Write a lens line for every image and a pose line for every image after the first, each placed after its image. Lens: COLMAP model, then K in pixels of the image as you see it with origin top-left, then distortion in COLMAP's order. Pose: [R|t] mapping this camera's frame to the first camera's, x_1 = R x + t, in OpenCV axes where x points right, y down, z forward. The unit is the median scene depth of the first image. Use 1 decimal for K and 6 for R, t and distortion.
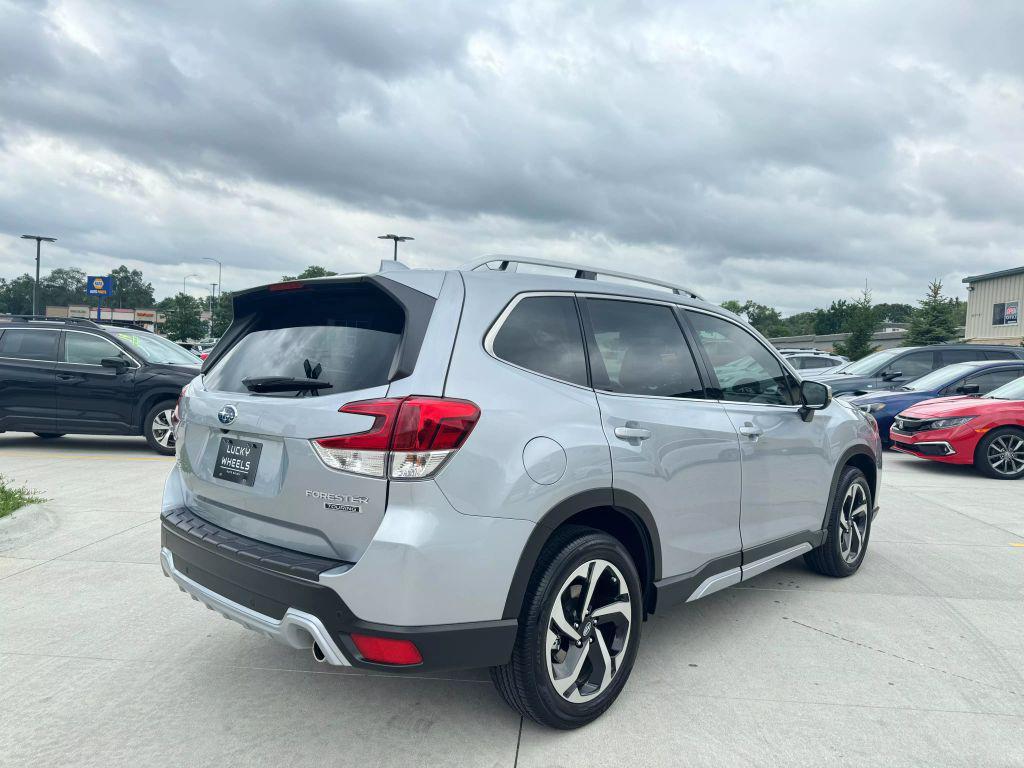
lens RADIAL K [[769.2, 0, 507.7], [0, 769.2, 387.1], [0, 0, 1]] dist [0.164242, -0.274312]
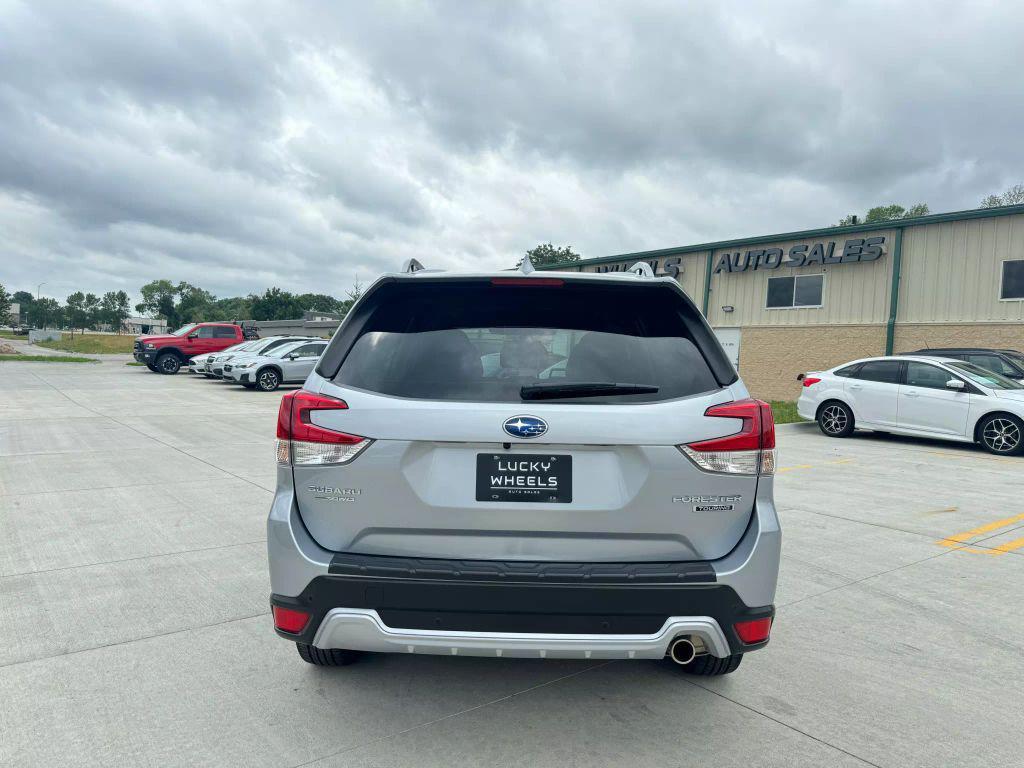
lens RADIAL K [[769.2, 0, 507.7], [0, 769.2, 387.1], [0, 0, 1]] dist [0.164242, -0.274312]
pose [[0.707043, -0.029375, 0.706560, -1.065836], [0.013534, 0.999516, 0.028012, -0.036889], [-0.707041, -0.010243, 0.707098, 0.431214]]
